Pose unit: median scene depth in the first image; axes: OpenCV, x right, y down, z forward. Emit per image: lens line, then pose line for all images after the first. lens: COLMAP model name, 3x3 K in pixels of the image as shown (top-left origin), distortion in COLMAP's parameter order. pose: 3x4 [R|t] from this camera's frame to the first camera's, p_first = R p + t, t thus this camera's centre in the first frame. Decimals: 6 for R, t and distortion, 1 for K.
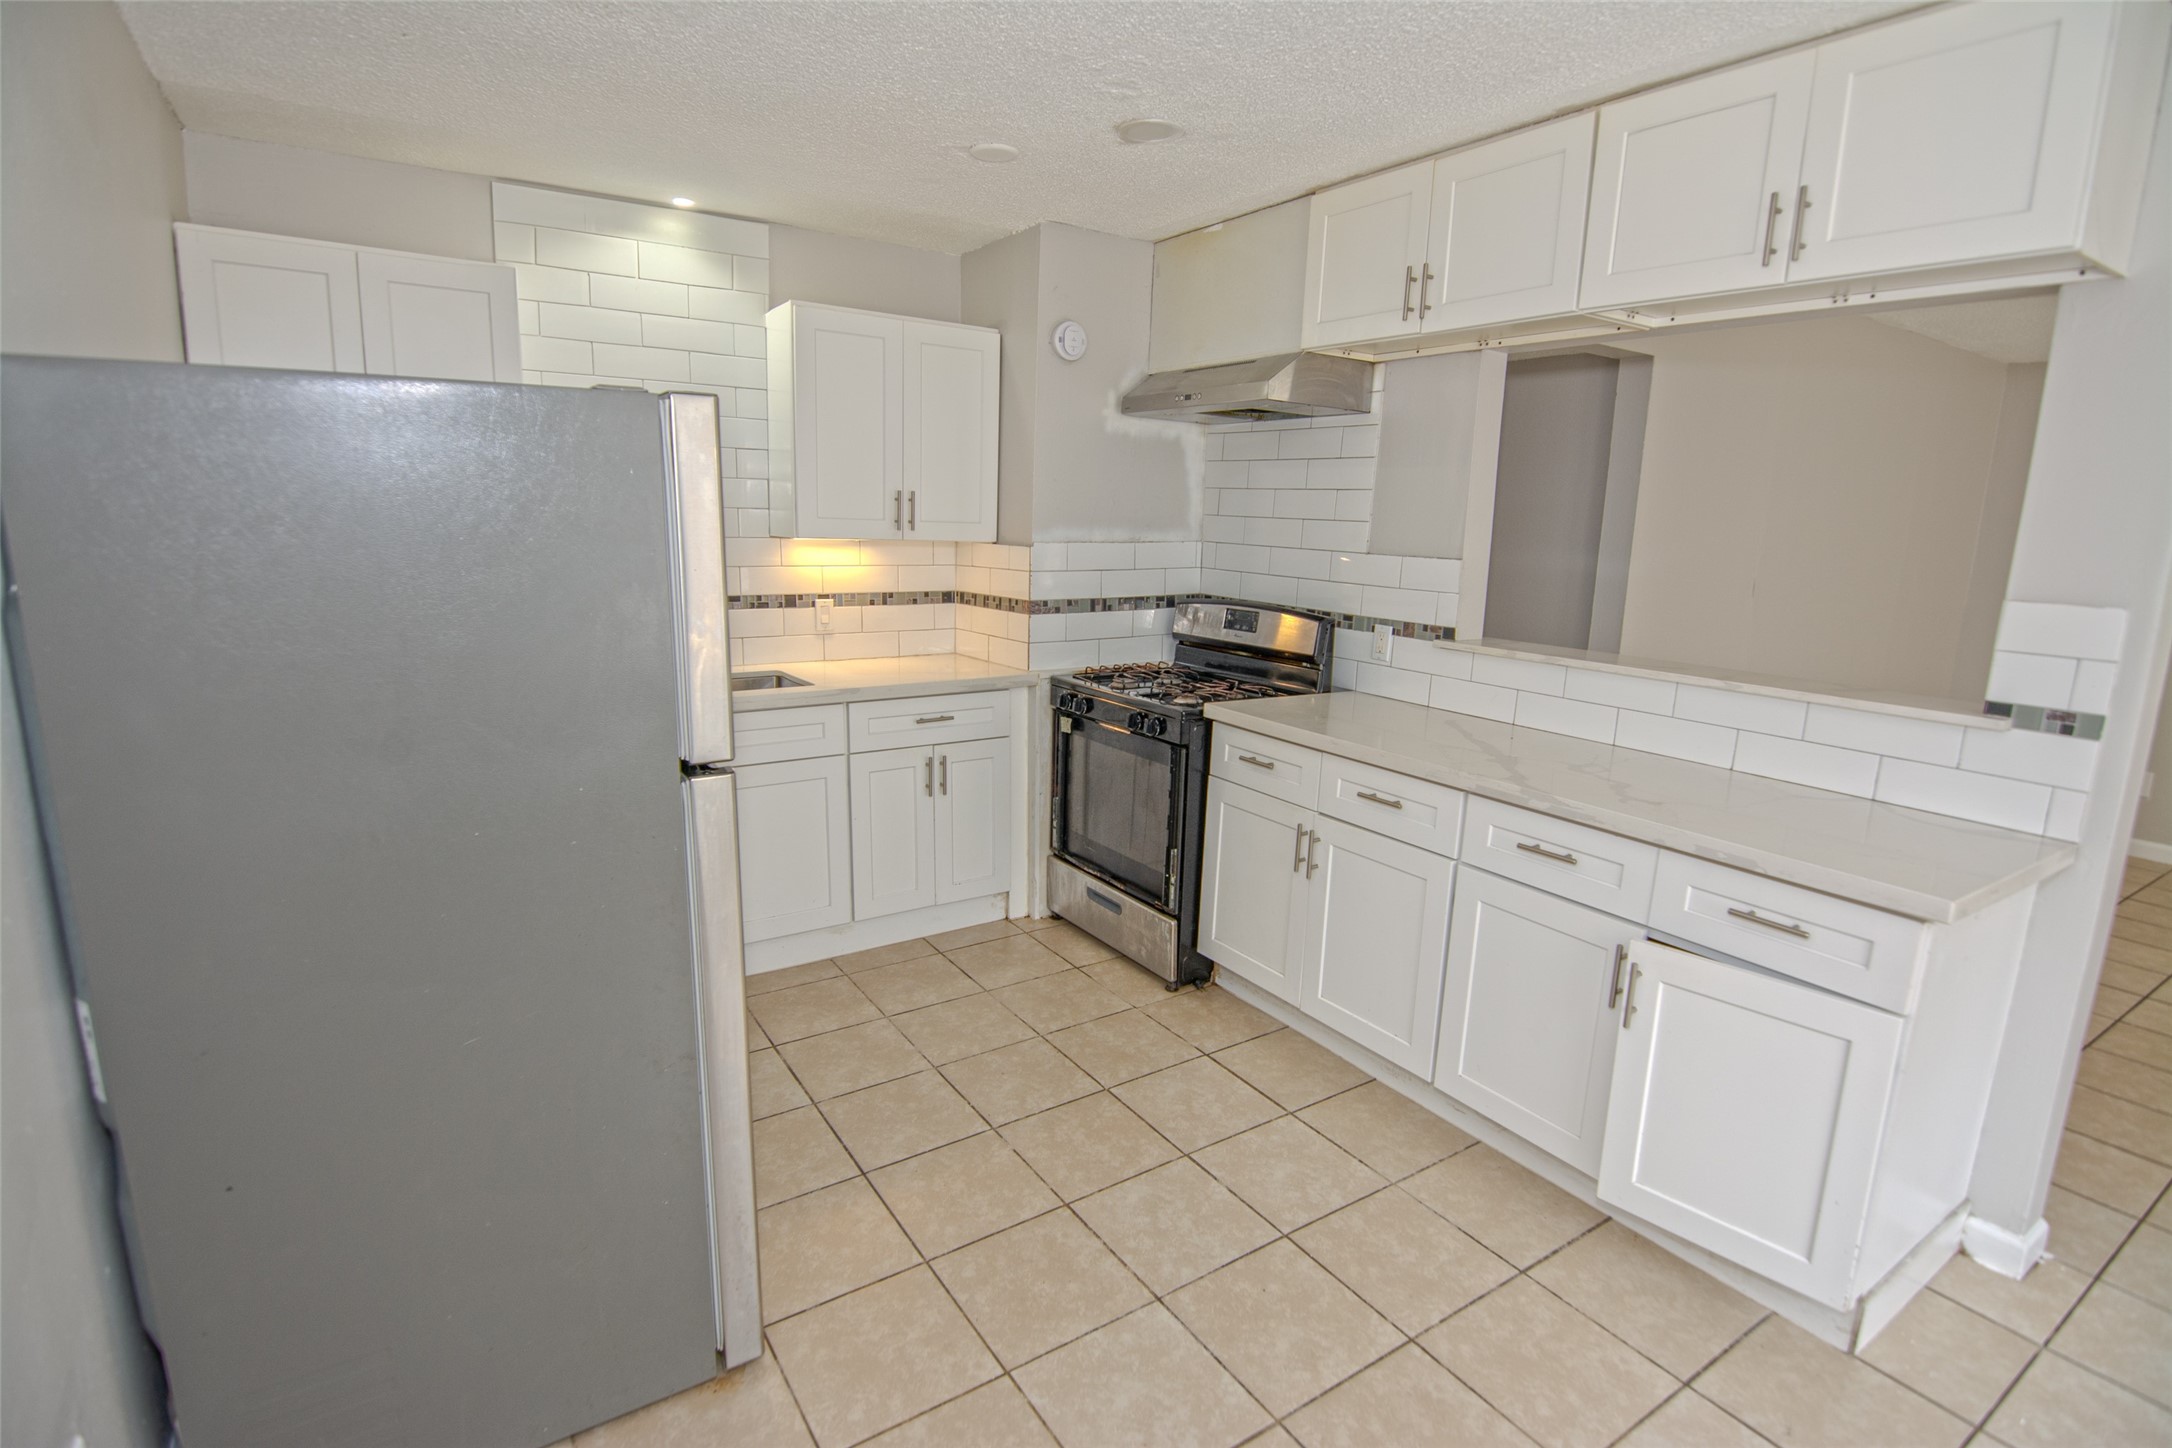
lens RADIAL K [[1058.1, 0, 1088.7], [0, 1058.1, 728.0], [0, 0, 1]] dist [-0.002605, -0.010839]
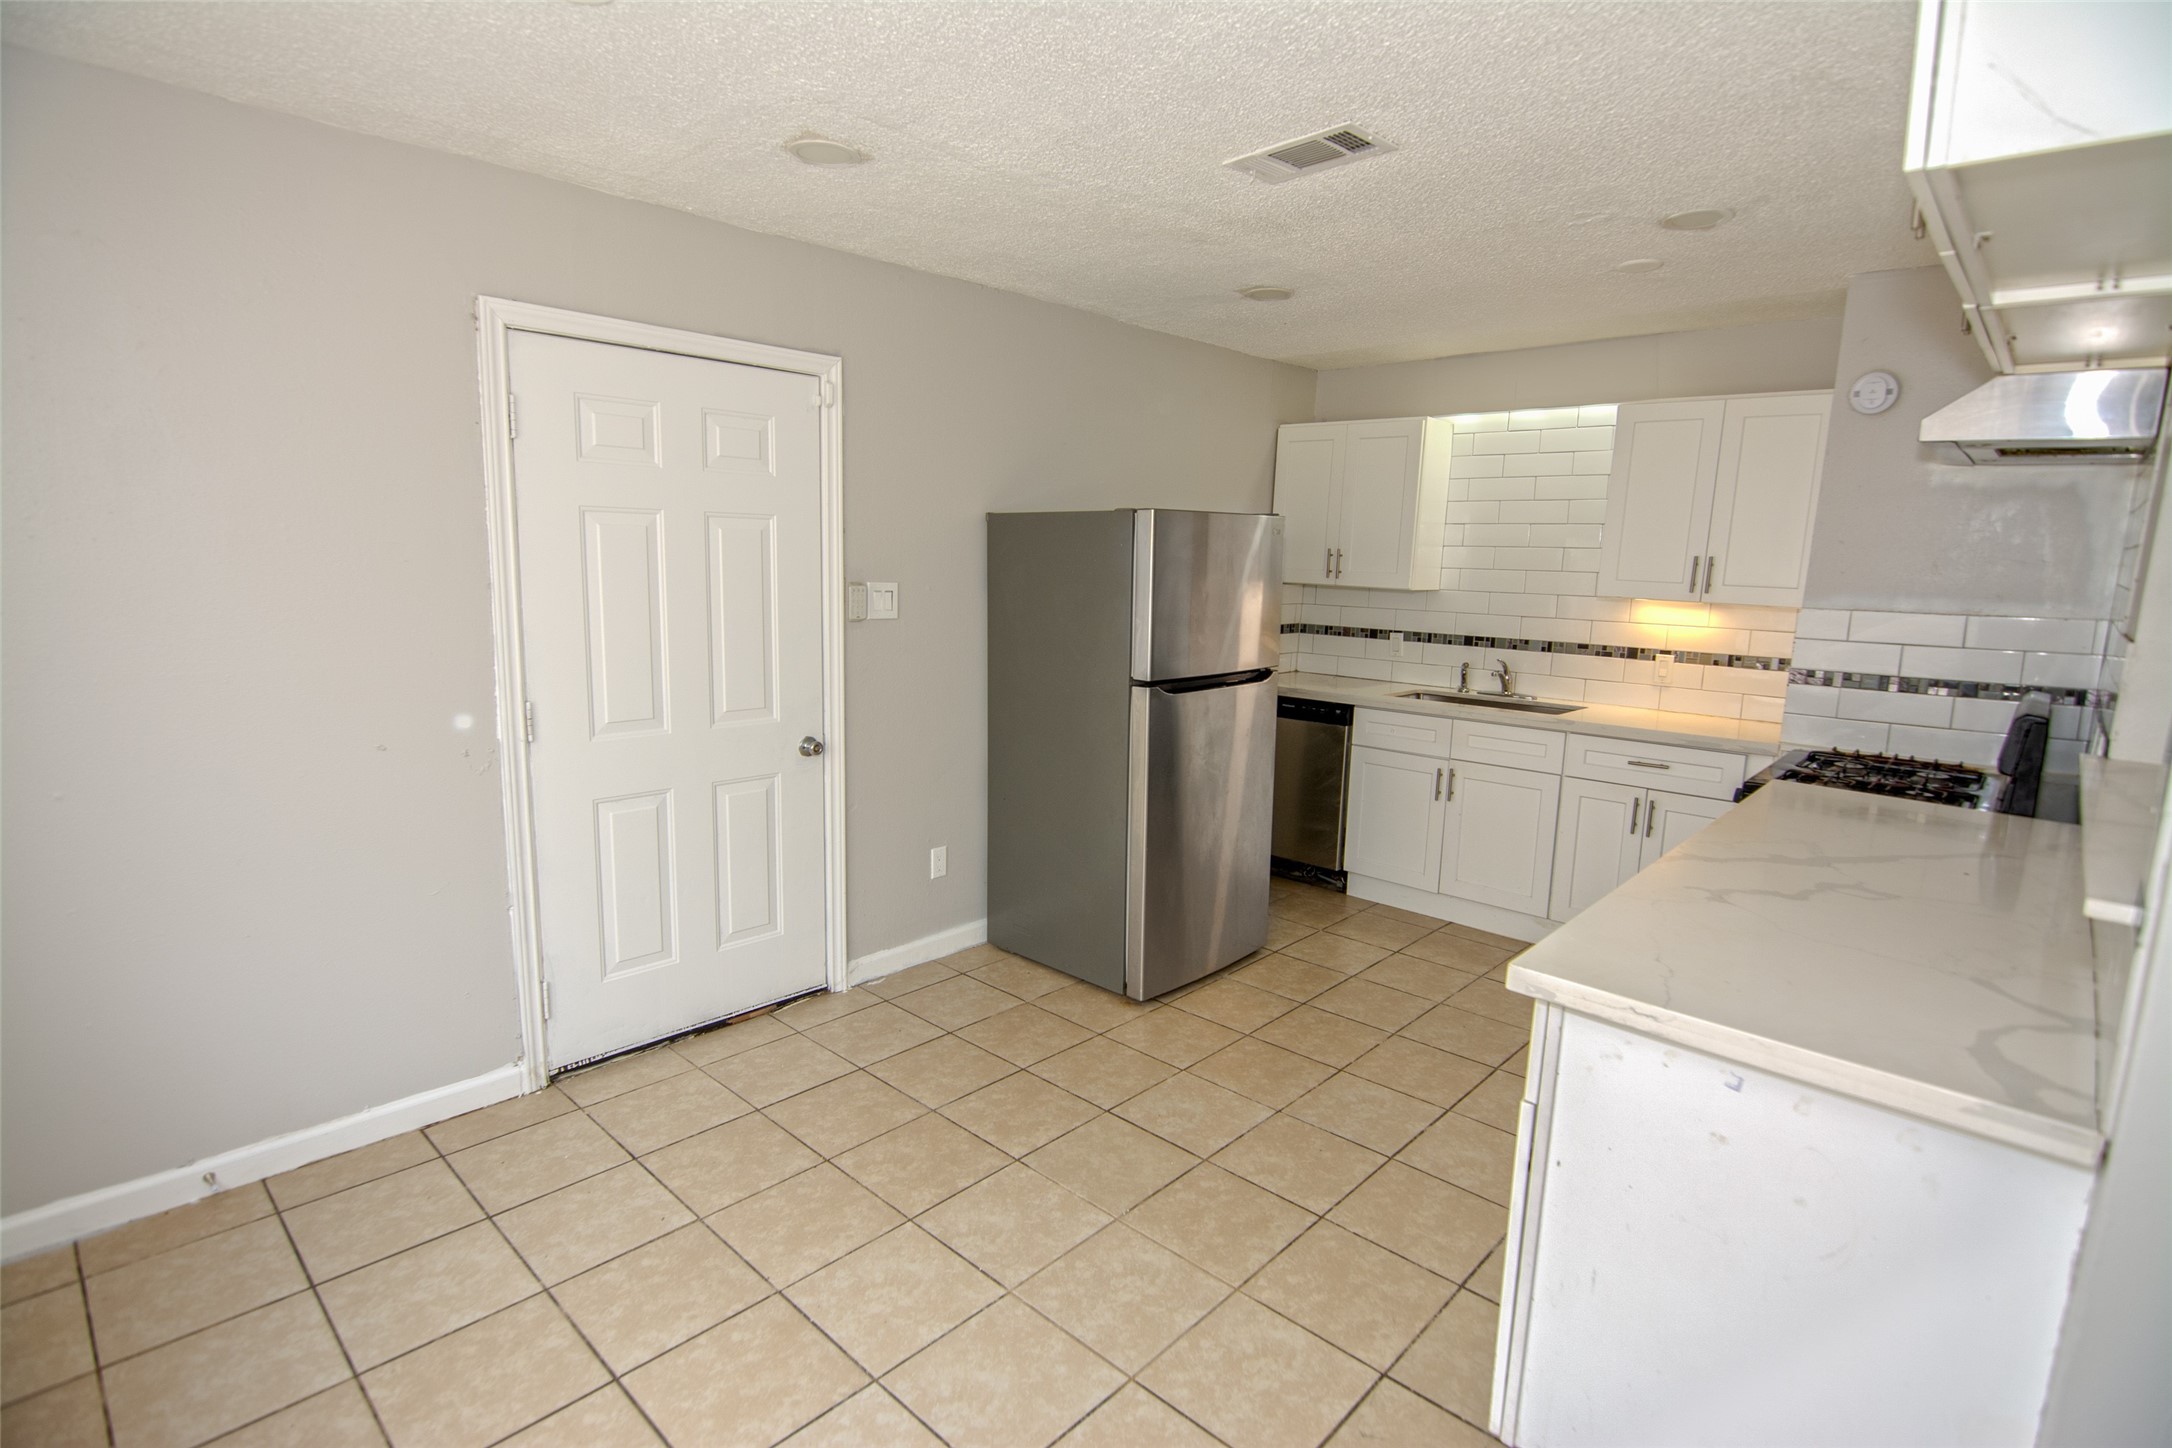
lens RADIAL K [[1058.1, 0, 1088.7], [0, 1058.1, 728.0], [0, 0, 1]] dist [-0.002605, -0.010839]
pose [[0.231441, 0.139616, -0.962779, 0.710545], [-0.213643, 0.972784, 0.089710, -0.018005], [0.949101, 0.184928, 0.254970, 0.164195]]
